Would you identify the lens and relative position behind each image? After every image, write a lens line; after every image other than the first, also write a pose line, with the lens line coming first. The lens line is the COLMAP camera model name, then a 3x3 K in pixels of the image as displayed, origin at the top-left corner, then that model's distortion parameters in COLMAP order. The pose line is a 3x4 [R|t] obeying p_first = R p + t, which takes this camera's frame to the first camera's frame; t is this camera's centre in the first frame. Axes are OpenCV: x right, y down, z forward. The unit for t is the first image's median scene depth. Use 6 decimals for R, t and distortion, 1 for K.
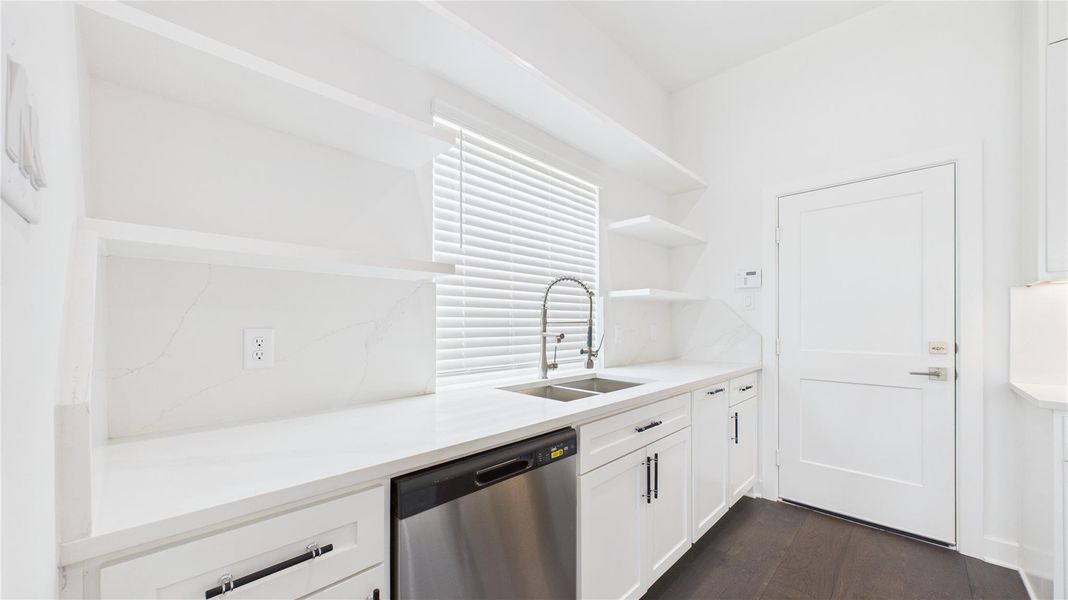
lens RADIAL K [[390.9, 0, 534.3], [0, 390.9, 324.7], [0, 0, 1]] dist [0.001364, -0.000212]
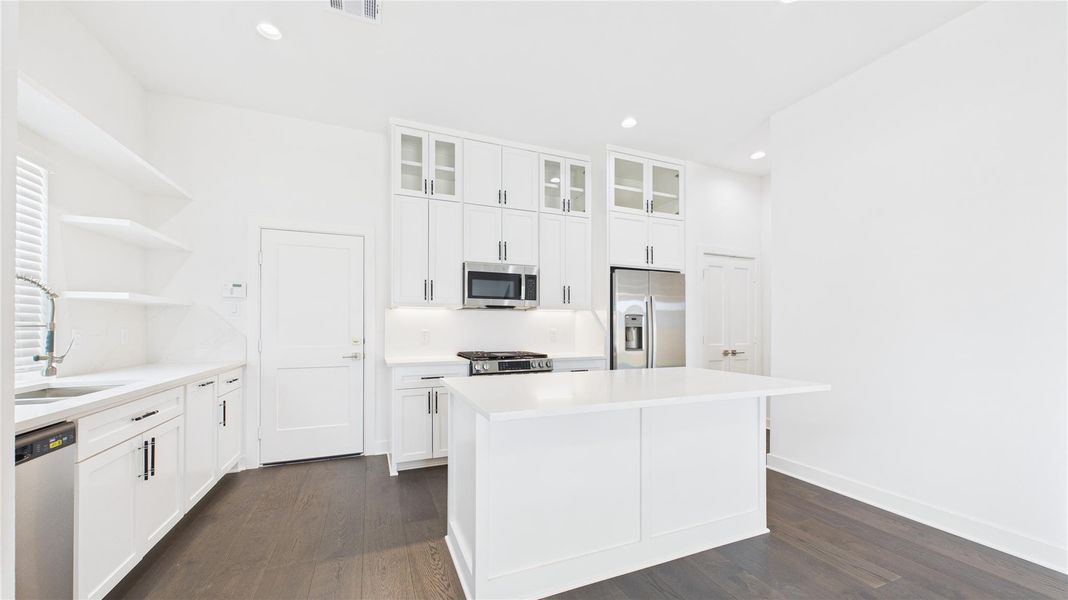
lens RADIAL K [[390.9, 0, 534.3], [0, 390.9, 324.7], [0, 0, 1]] dist [0.001364, -0.000212]
pose [[0.389502, 0.006156, 0.921005, -0.260075], [0.002211, 0.999969, -0.007619, 0.000320], [-0.921023, 0.005003, 0.389477, -0.409955]]
